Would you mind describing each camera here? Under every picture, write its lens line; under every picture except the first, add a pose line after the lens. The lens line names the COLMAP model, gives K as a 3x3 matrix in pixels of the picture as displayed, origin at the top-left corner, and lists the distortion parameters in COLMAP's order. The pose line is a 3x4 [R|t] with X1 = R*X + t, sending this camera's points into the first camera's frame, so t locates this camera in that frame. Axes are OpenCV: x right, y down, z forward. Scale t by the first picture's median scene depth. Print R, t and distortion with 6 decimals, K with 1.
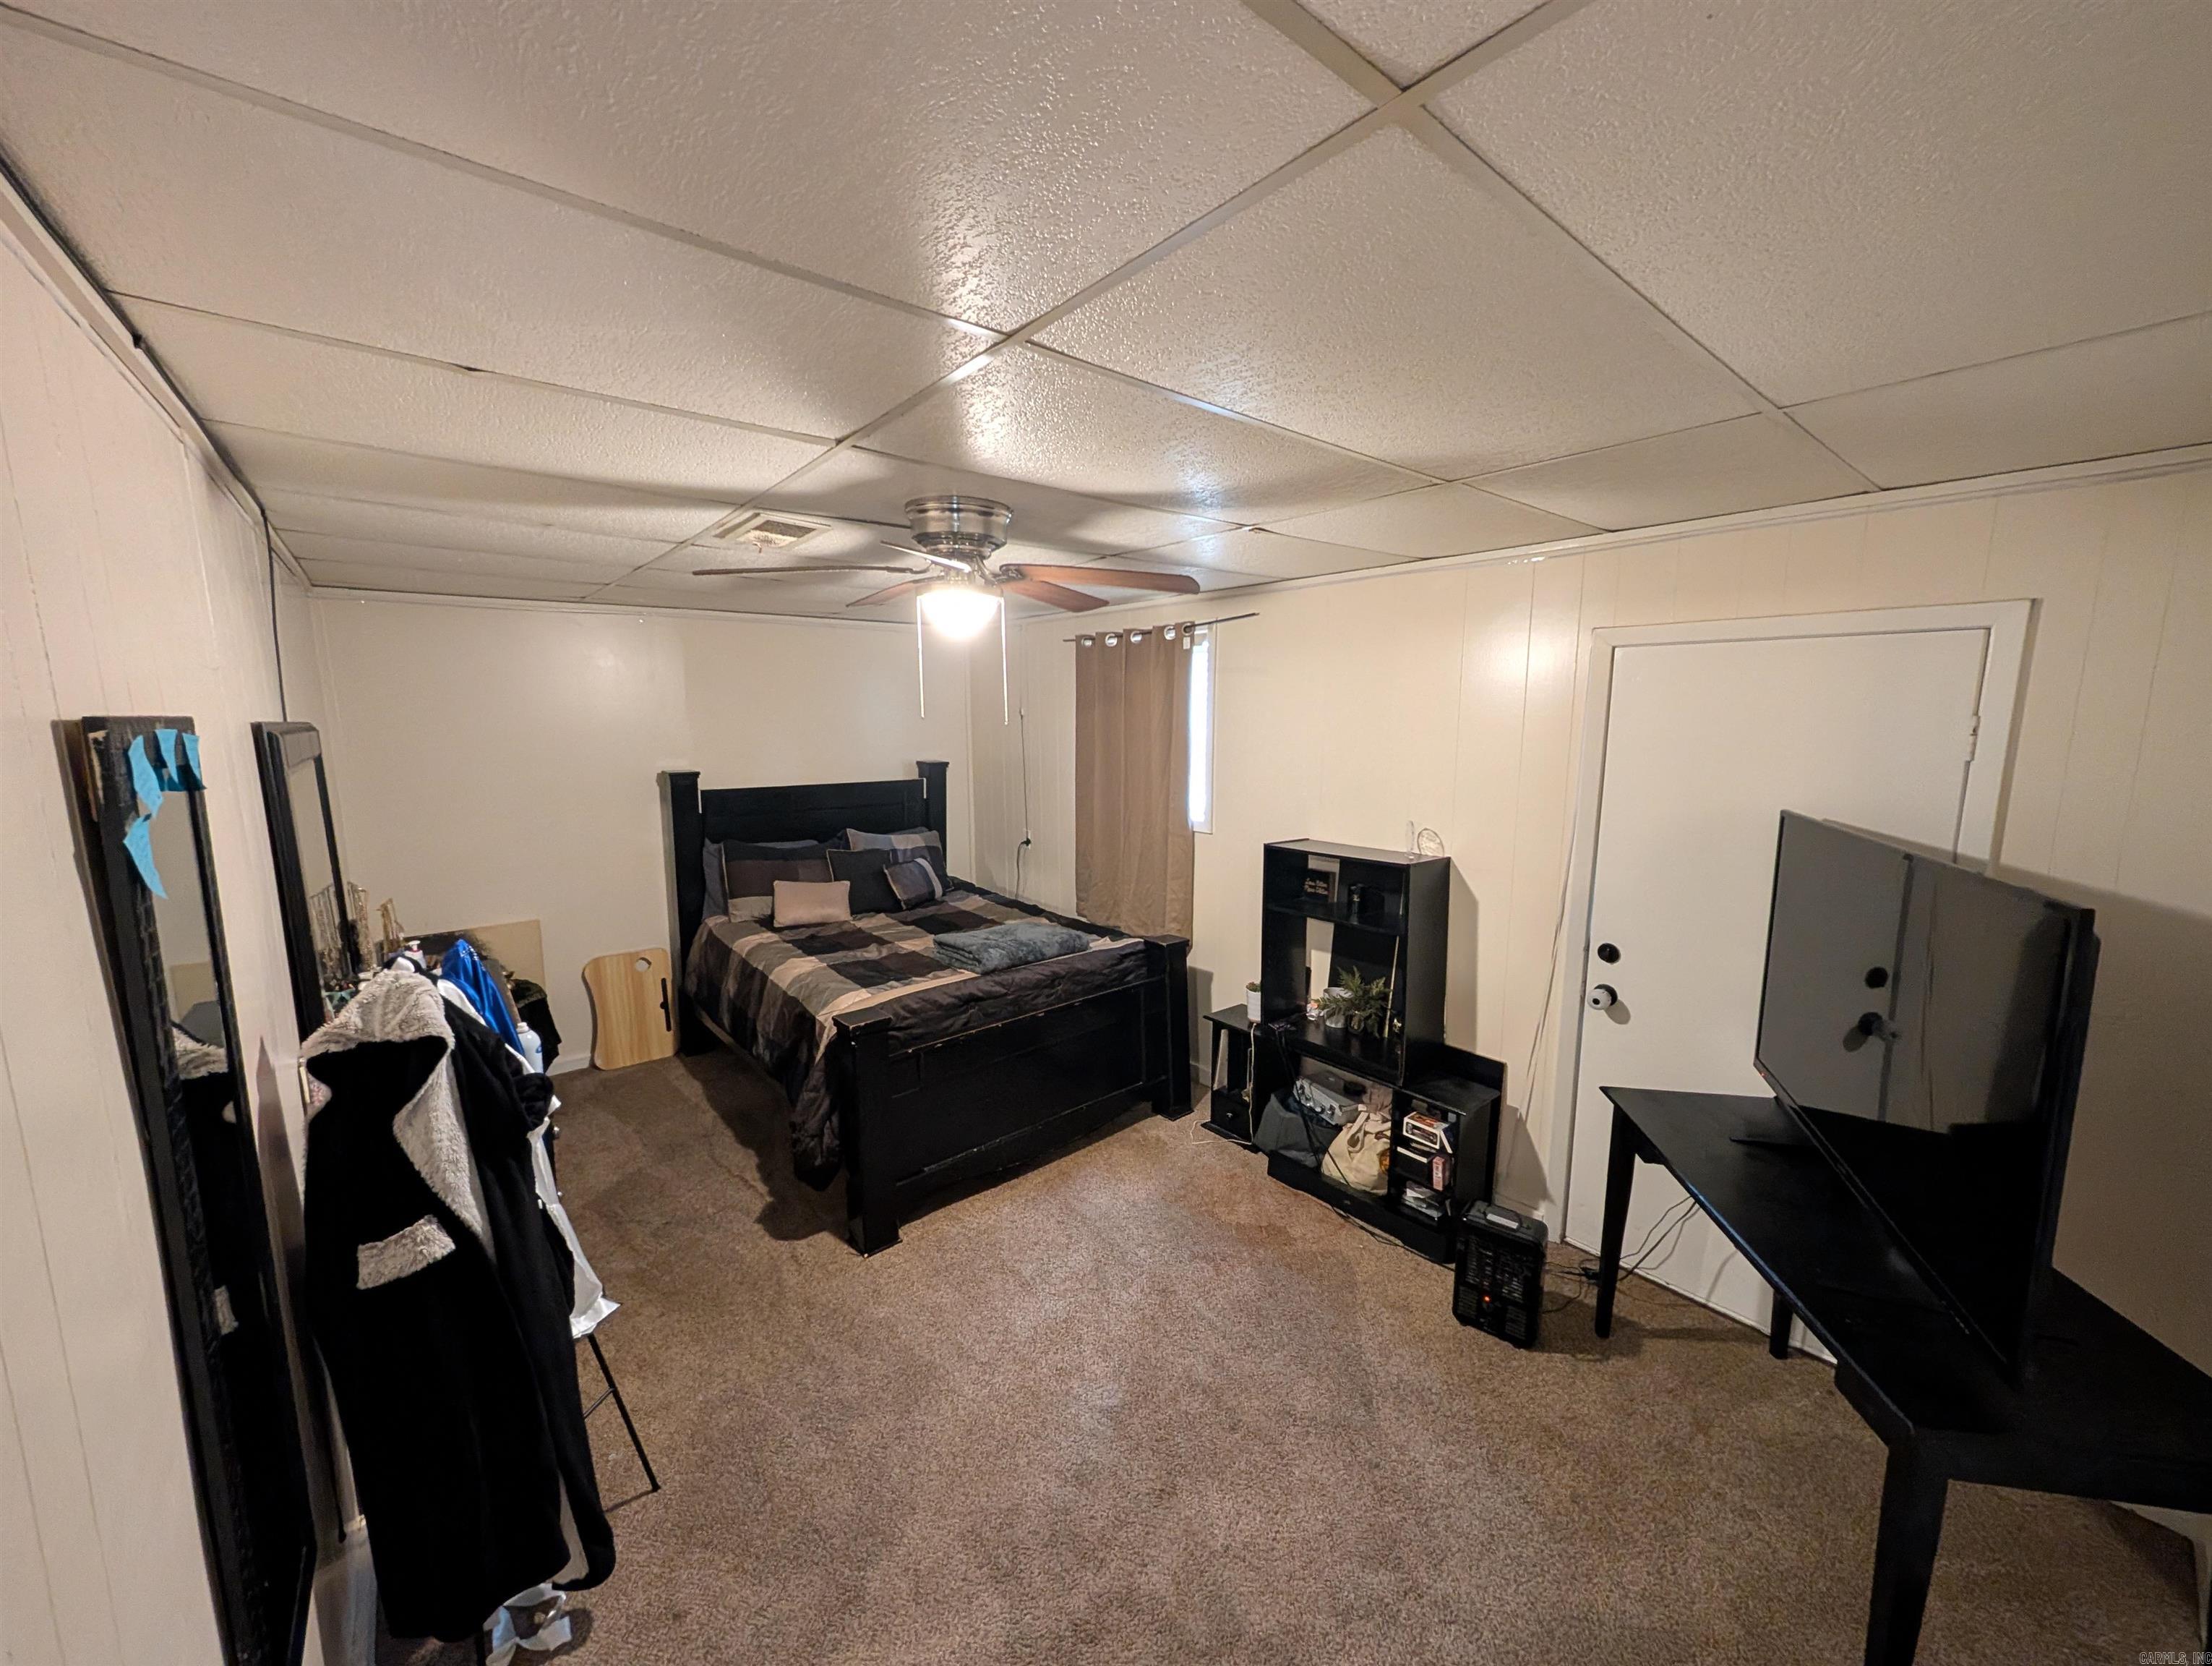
lens RADIAL K [[830.5, 0, 1097.7], [0, 830.5, 834.1], [0, 0, 1]] dist [-0.000296, 0.000243]
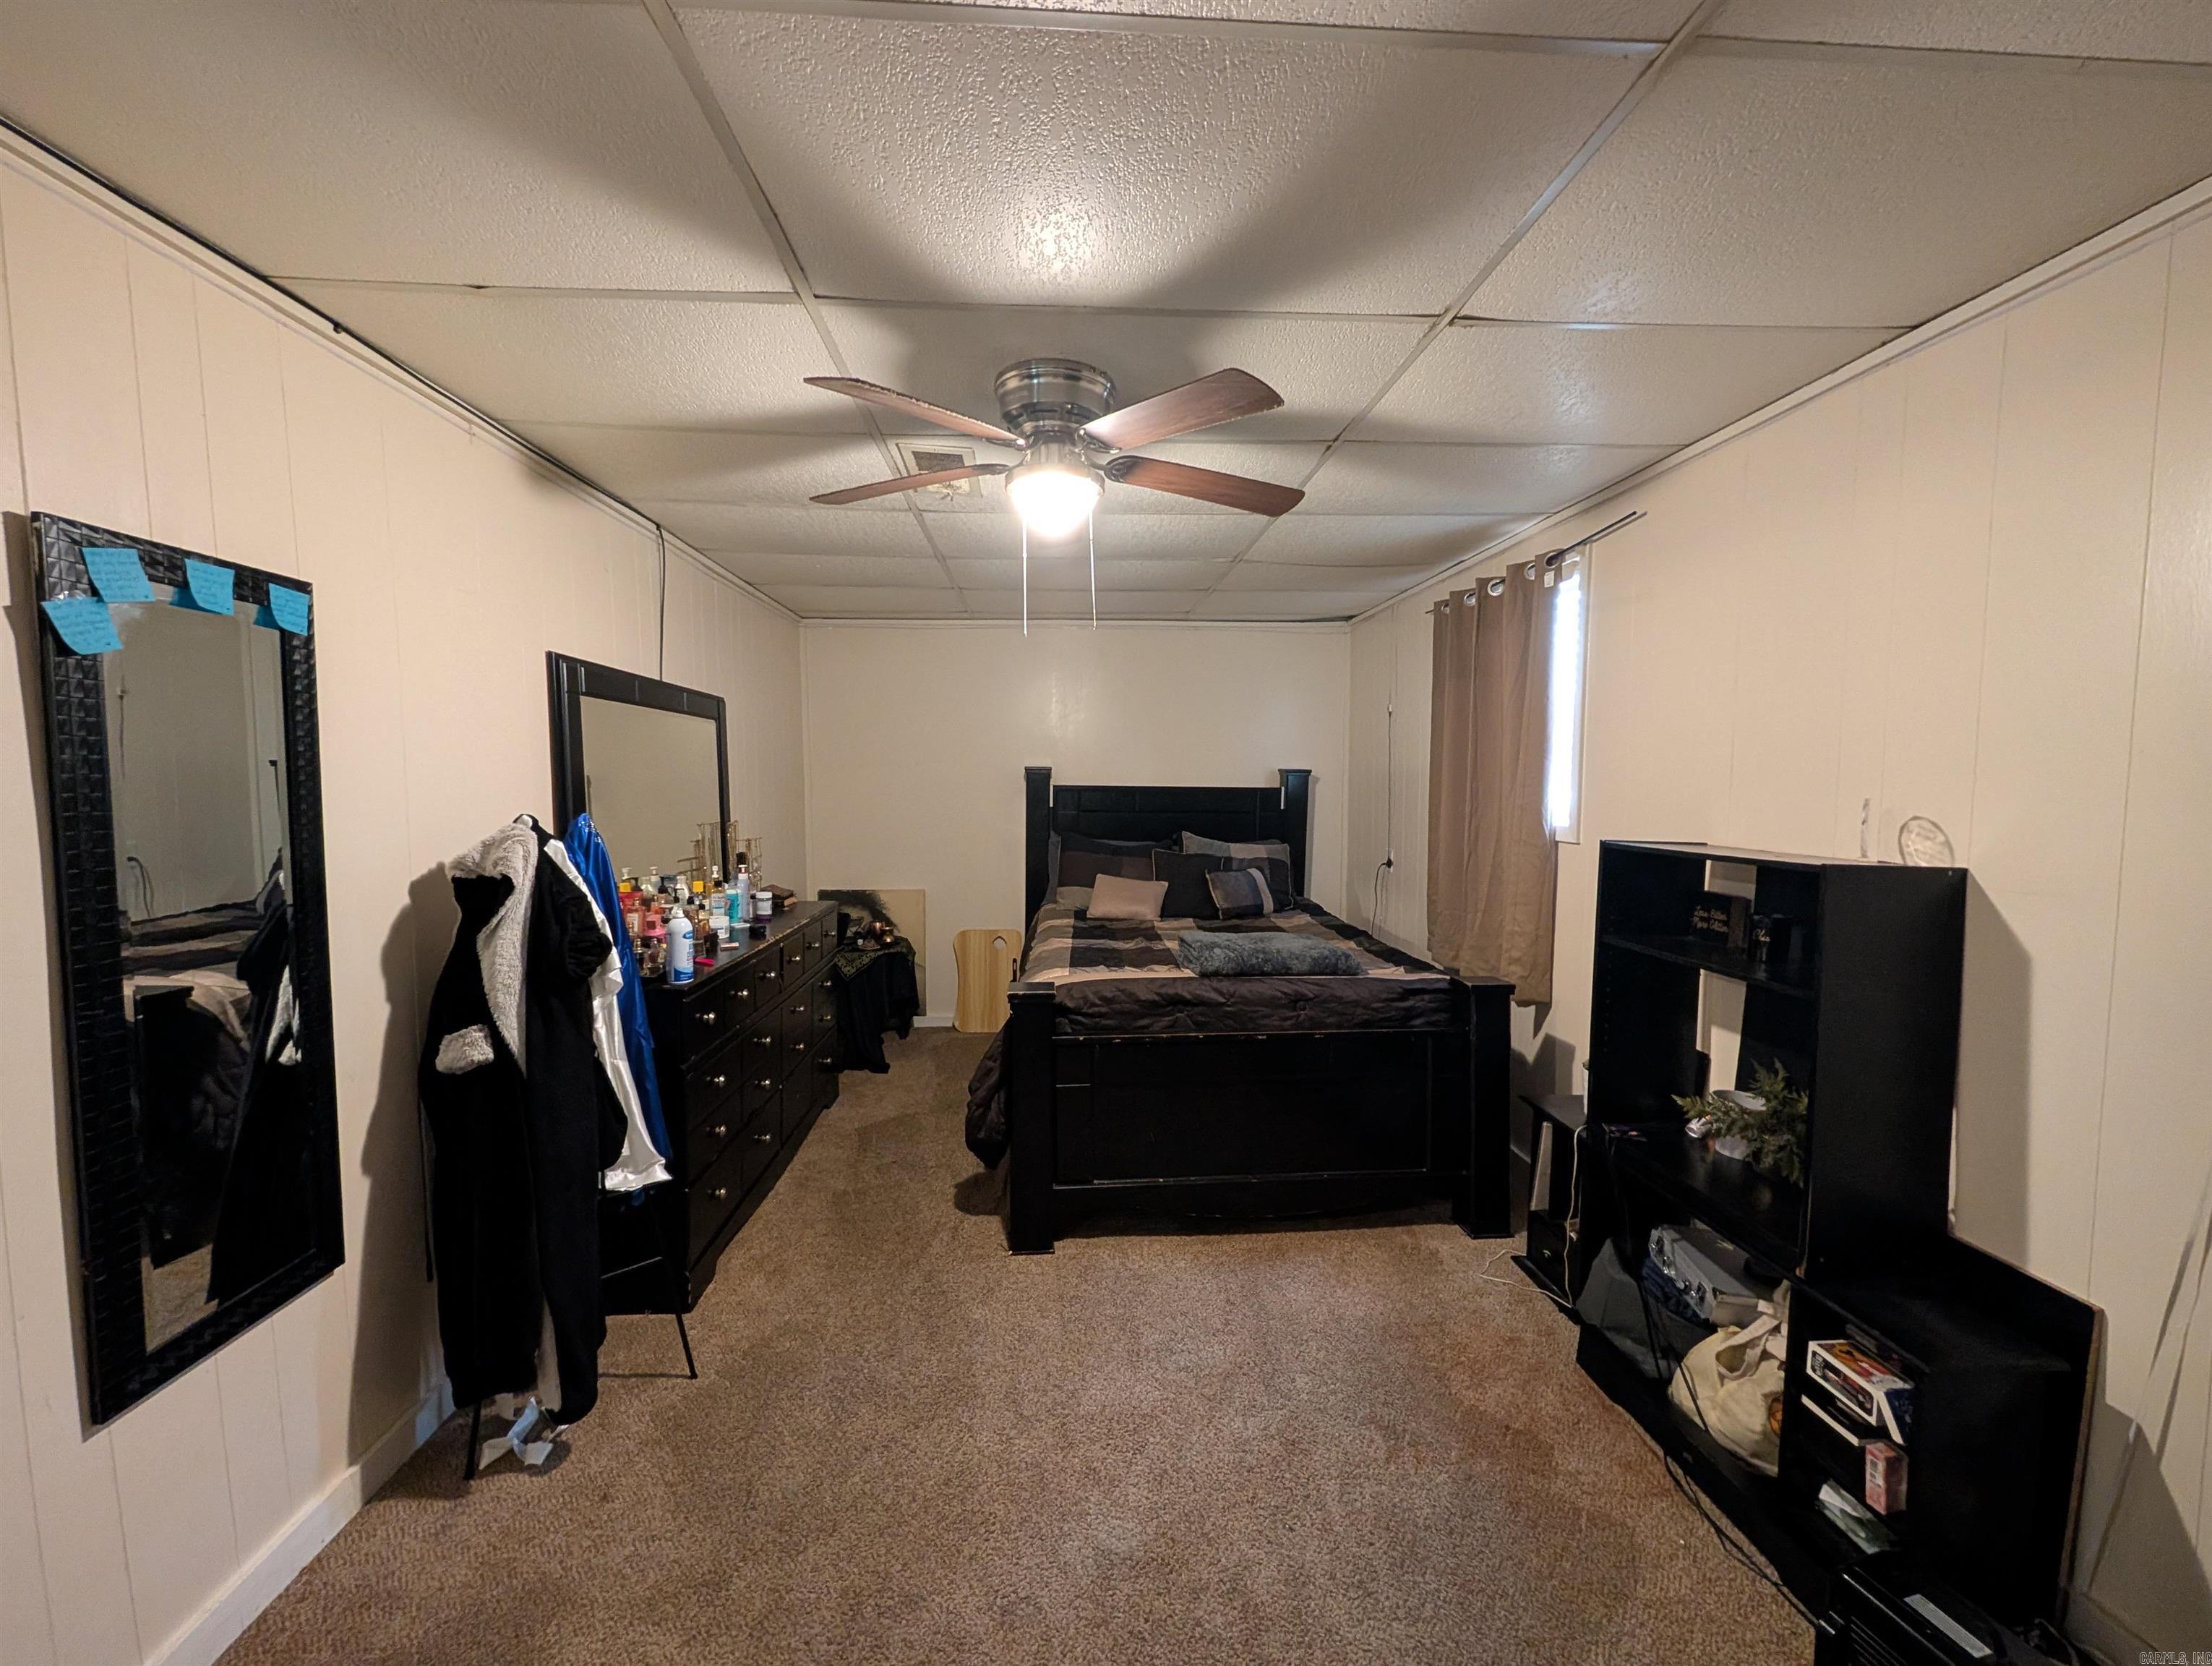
lens RADIAL K [[830.5, 0, 1097.7], [0, 830.5, 834.1], [0, 0, 1]] dist [-0.000296, 0.000243]
pose [[0.807655, 0.045983, -0.587860, 0.296726], [-0.091445, 0.994661, -0.047832, 0.083211], [0.582521, 0.092389, 0.807548, 0.267815]]
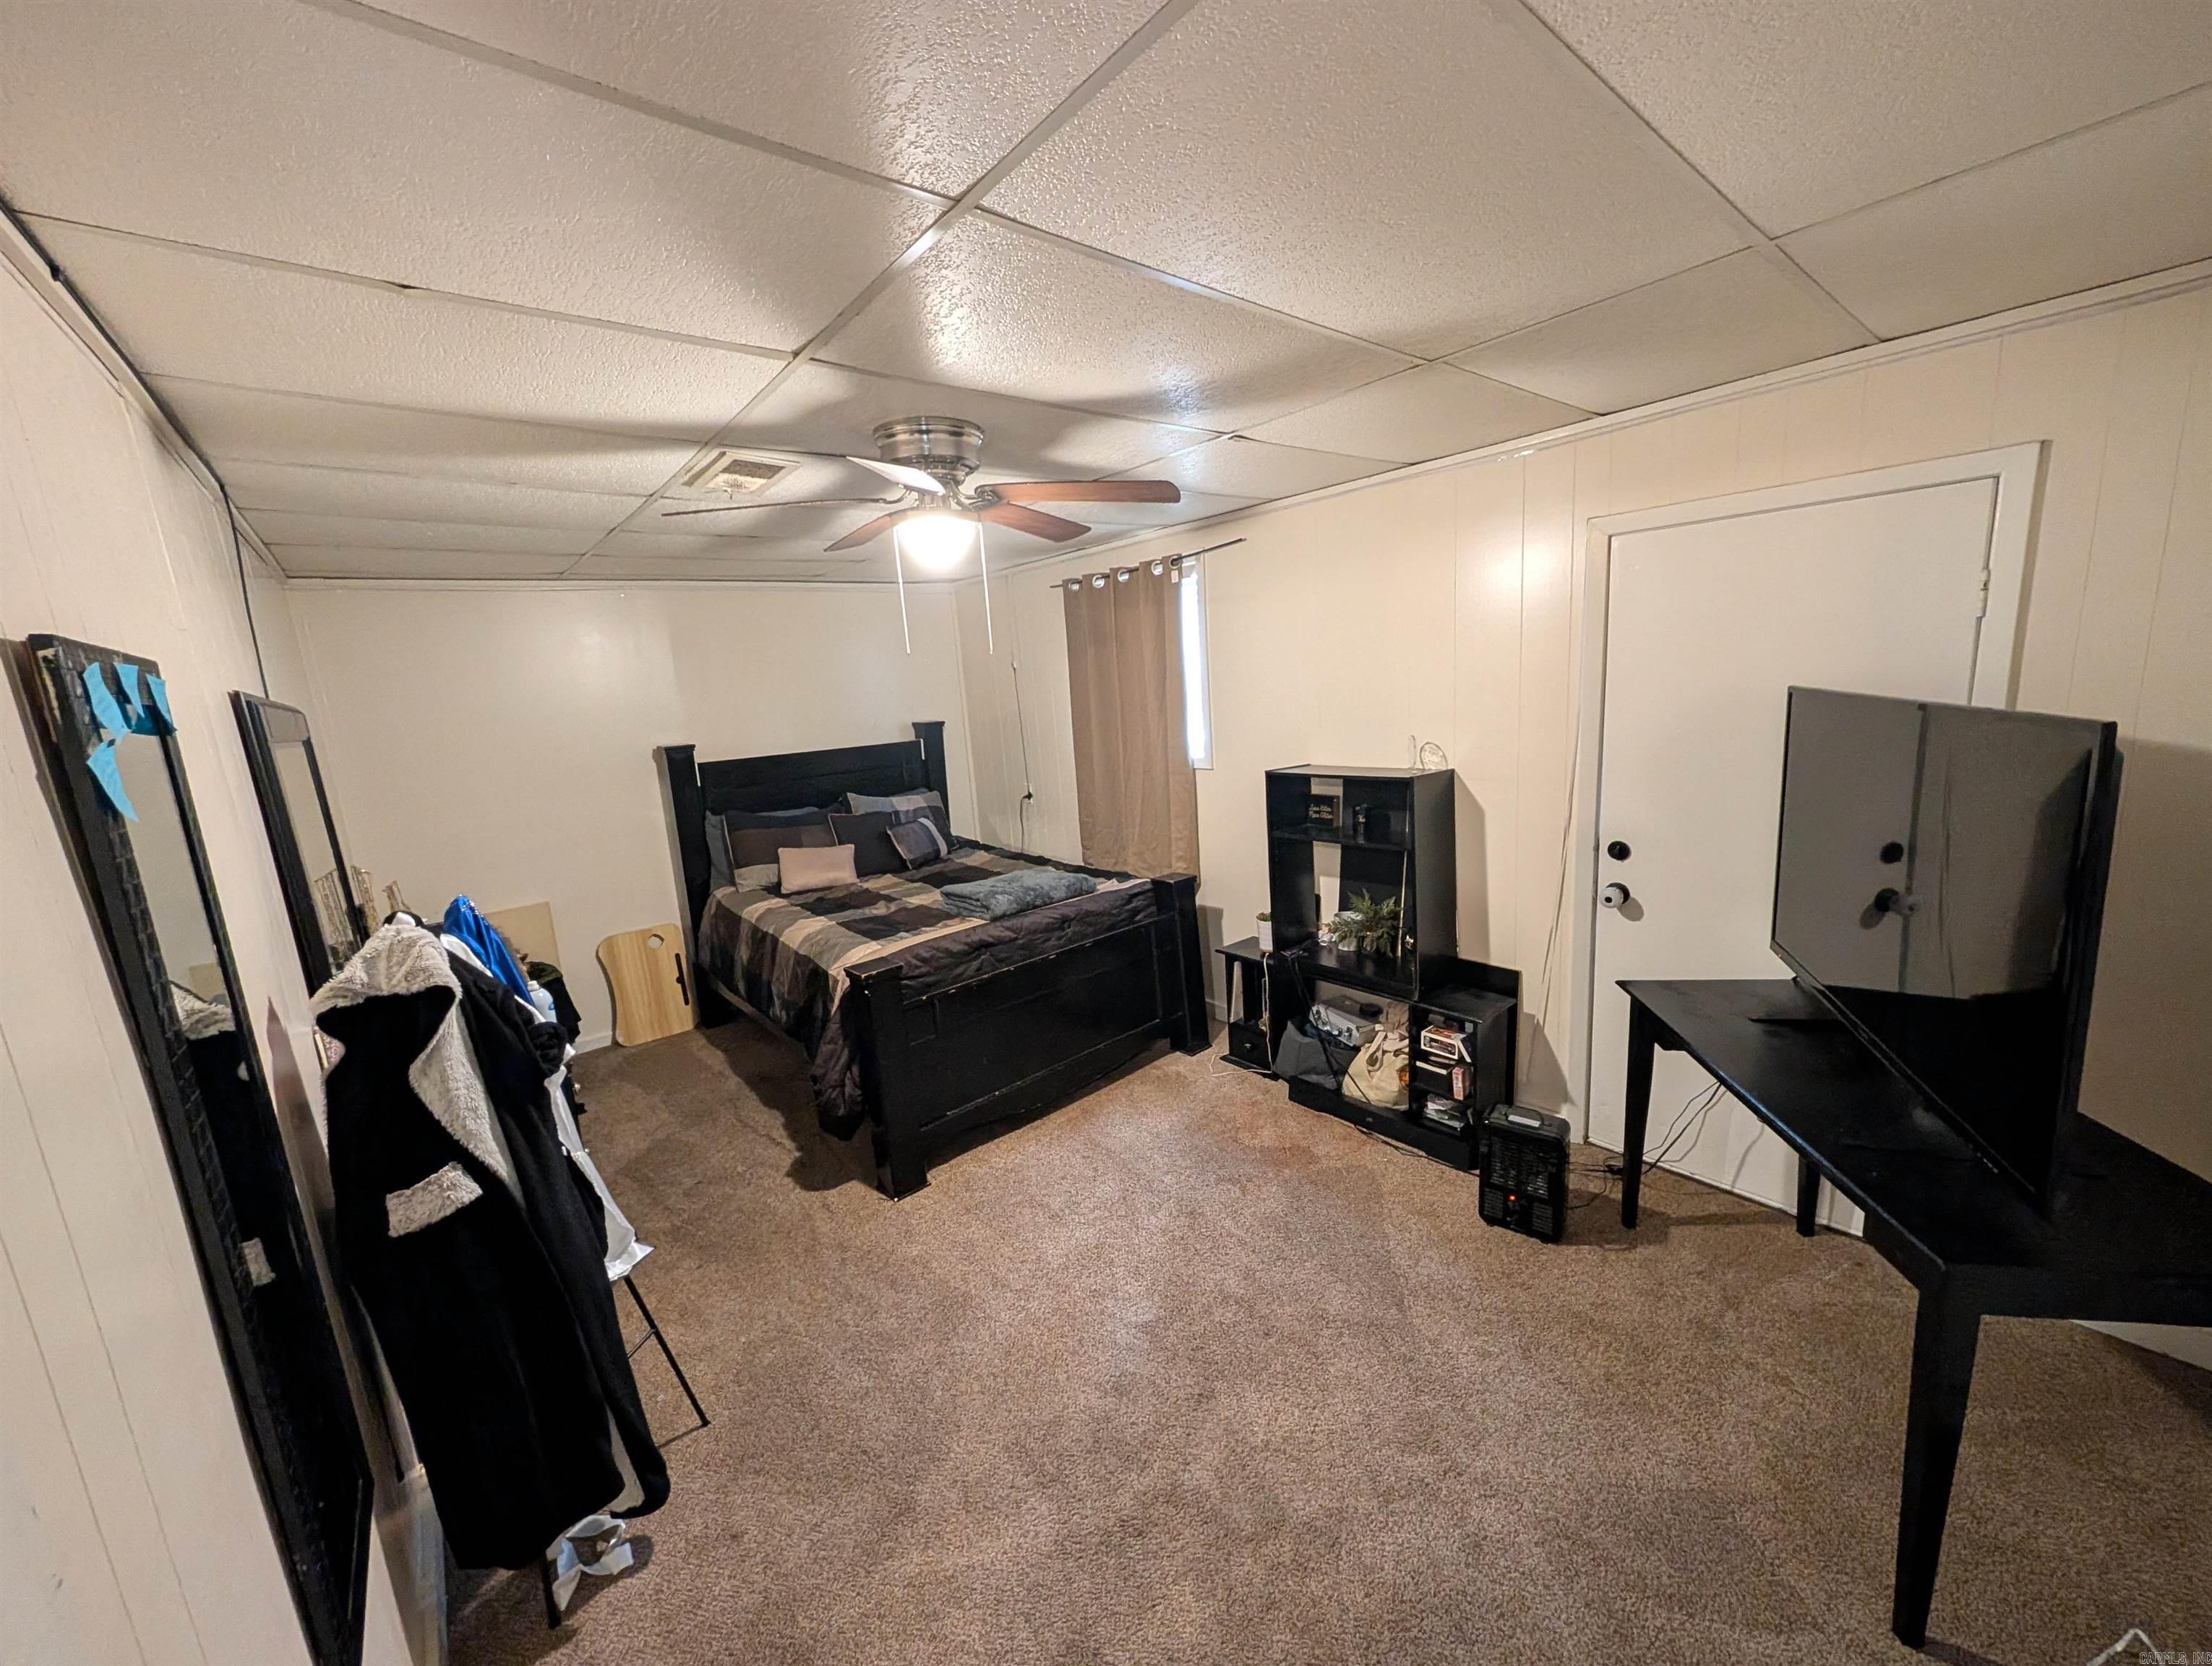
lens RADIAL K [[830.5, 0, 1097.7], [0, 830.5, 834.1], [0, 0, 1]] dist [-0.000296, 0.000243]
pose [[0.997629, -0.068262, -0.008771, 0.005093], [0.068555, 0.996882, 0.039064, 0.038581], [0.006077, -0.039573, 0.999198, 0.007382]]
